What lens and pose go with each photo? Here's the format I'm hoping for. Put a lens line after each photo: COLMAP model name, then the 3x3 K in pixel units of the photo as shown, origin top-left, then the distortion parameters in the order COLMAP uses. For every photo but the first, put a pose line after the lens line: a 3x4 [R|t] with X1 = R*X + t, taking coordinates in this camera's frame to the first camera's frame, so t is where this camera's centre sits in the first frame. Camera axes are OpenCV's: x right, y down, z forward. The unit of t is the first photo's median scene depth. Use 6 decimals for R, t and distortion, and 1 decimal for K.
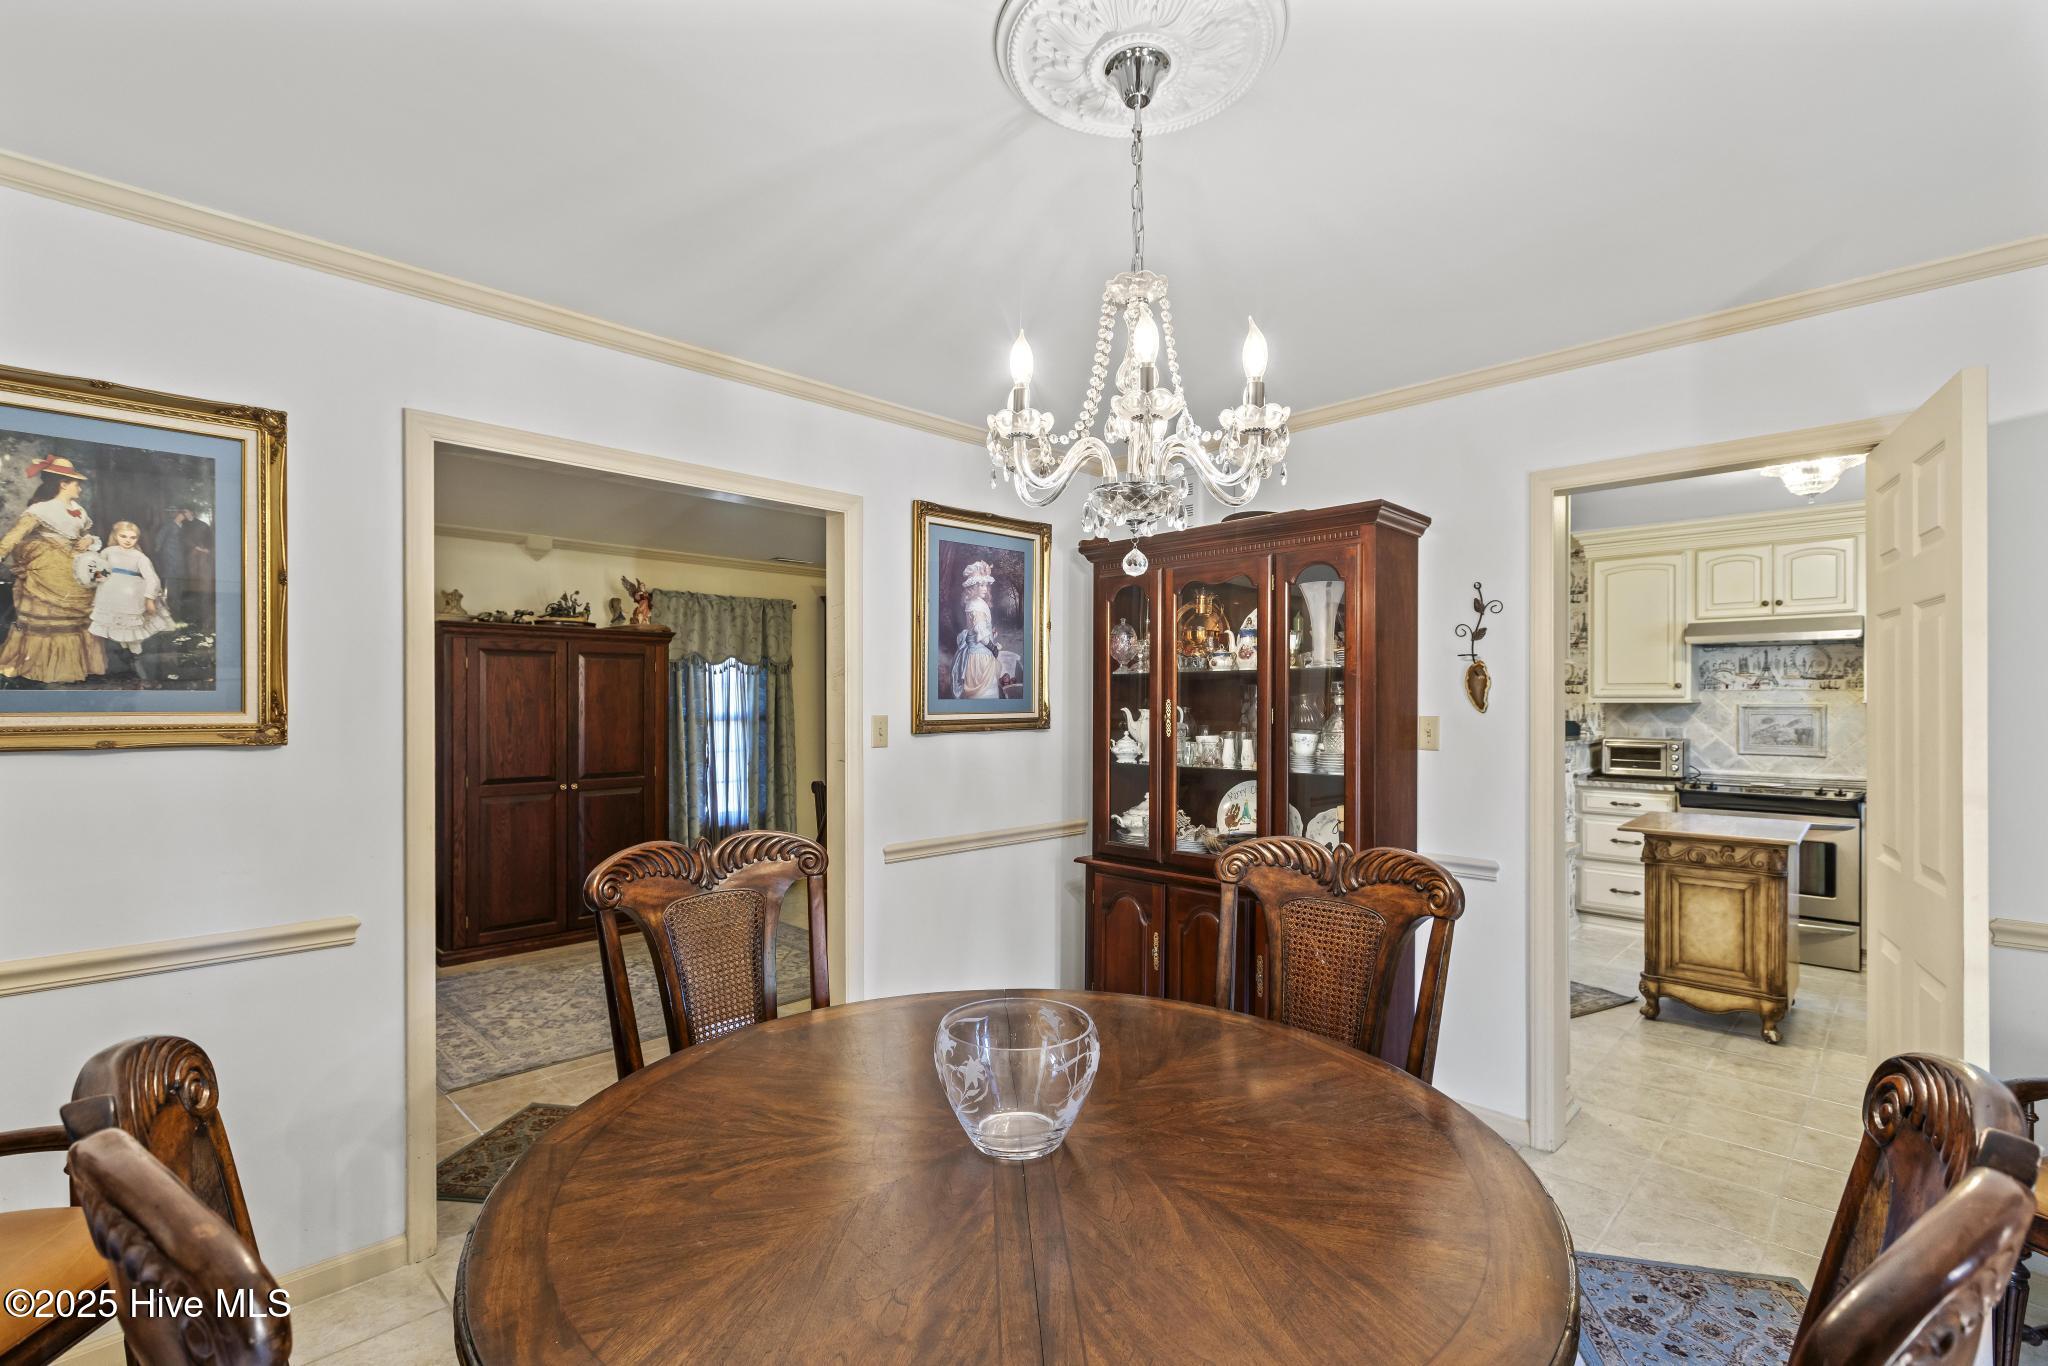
lens RADIAL K [[916.4, 0, 1024.5], [0, 916.4, 703.5], [0, 0, 1]] dist [0.004357, -0.001915]
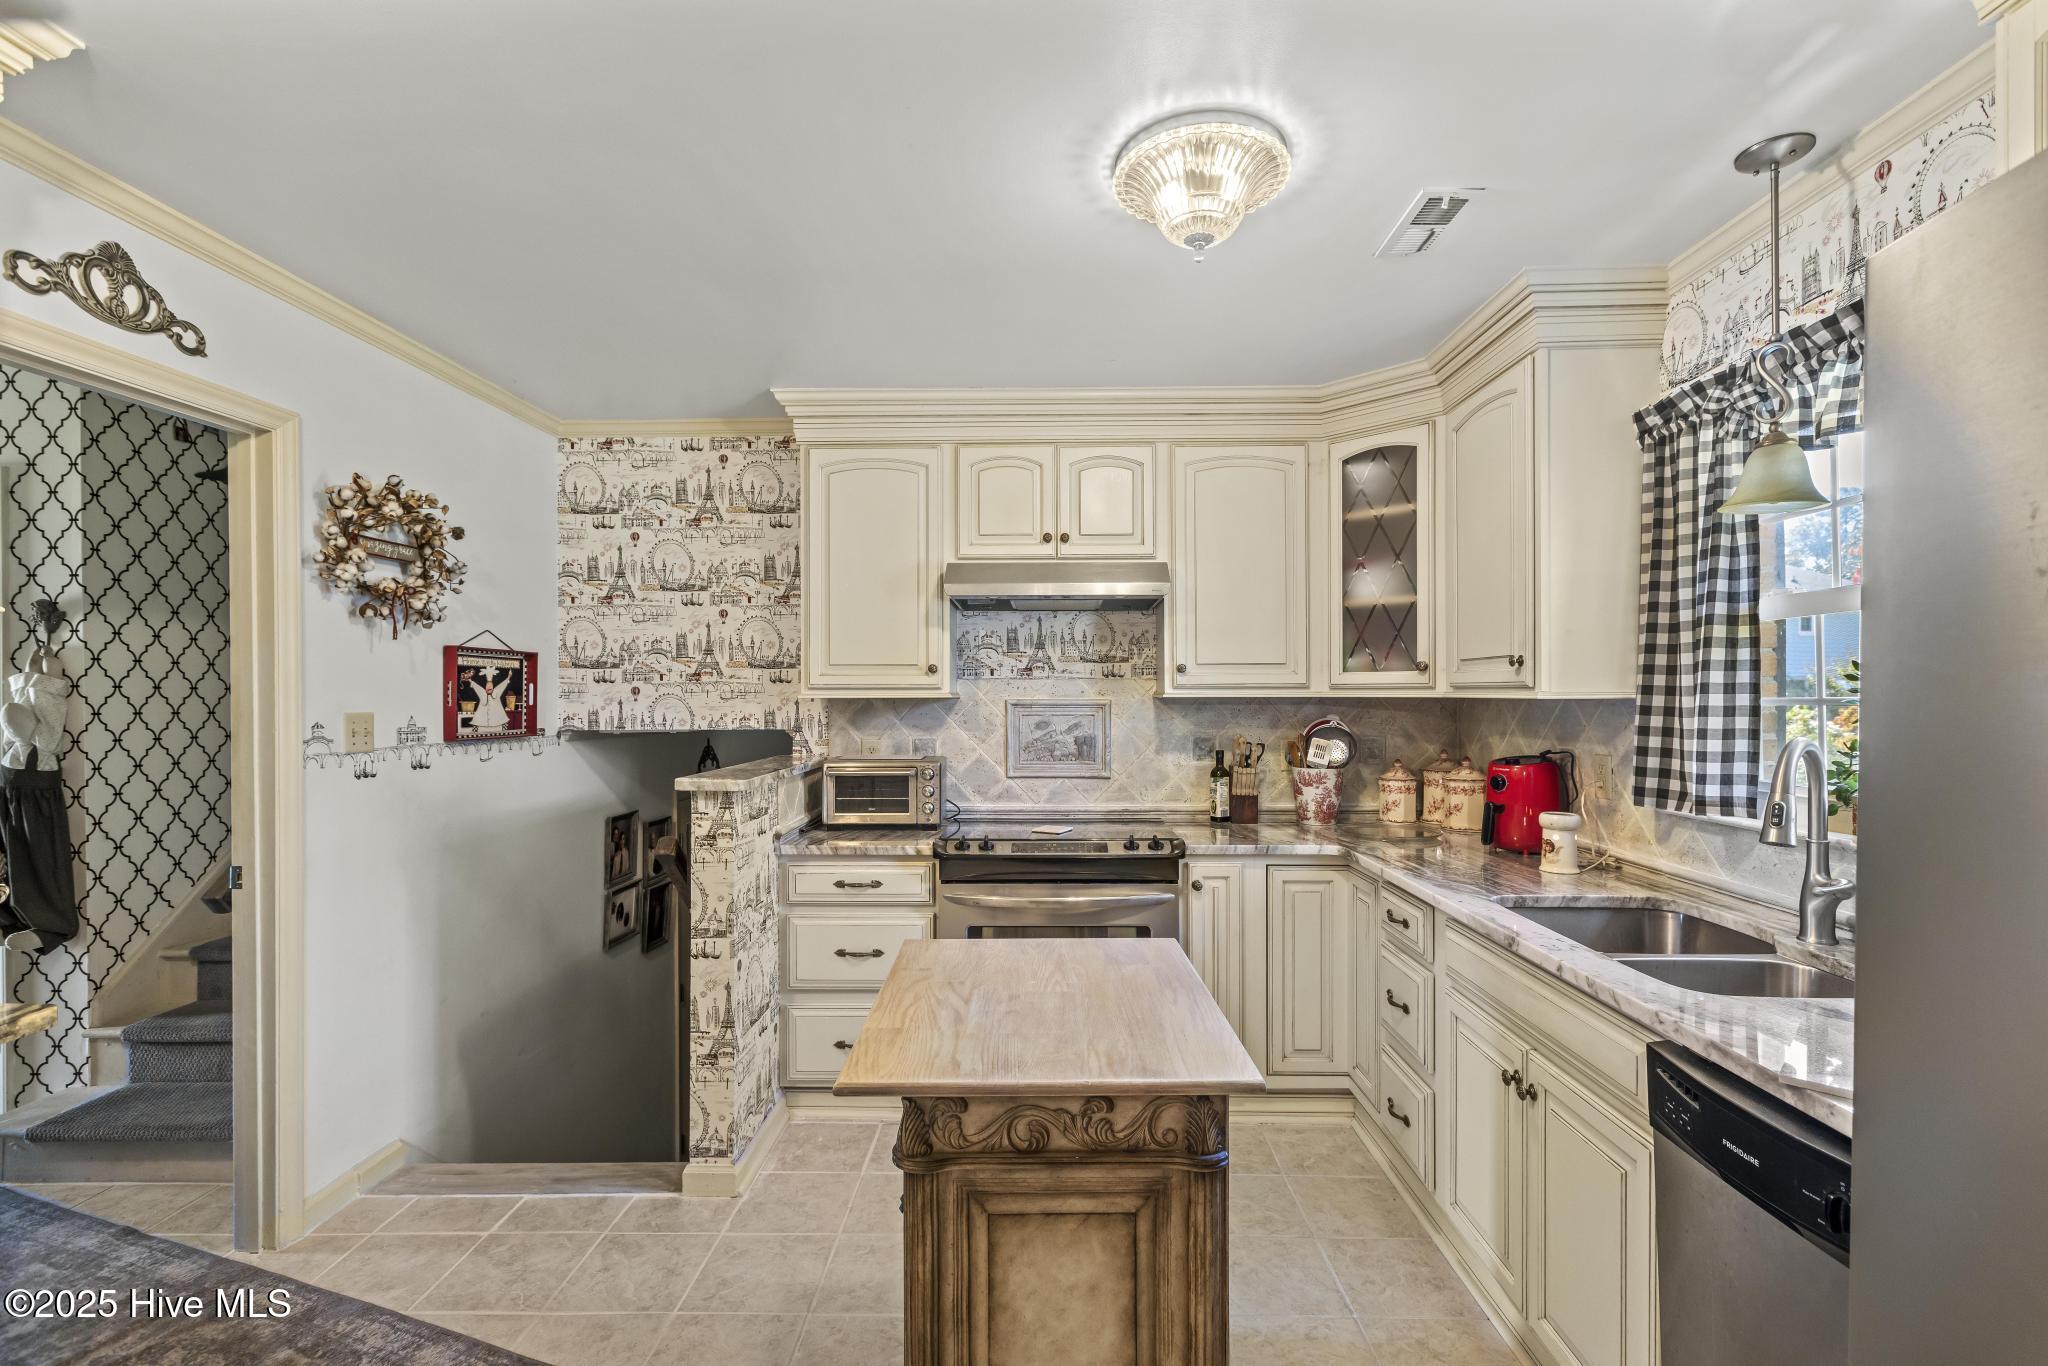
lens RADIAL K [[916.4, 0, 1031.5], [0, 916.4, 696.6], [0, 0, 1]] dist [0.004357, -0.001915]
pose [[0.720923, -0.002374, 0.693011, 0.351348], [0.005265, 0.999984, -0.002051, -0.000212], [-0.692996, 0.005127, 0.720924, 0.534450]]
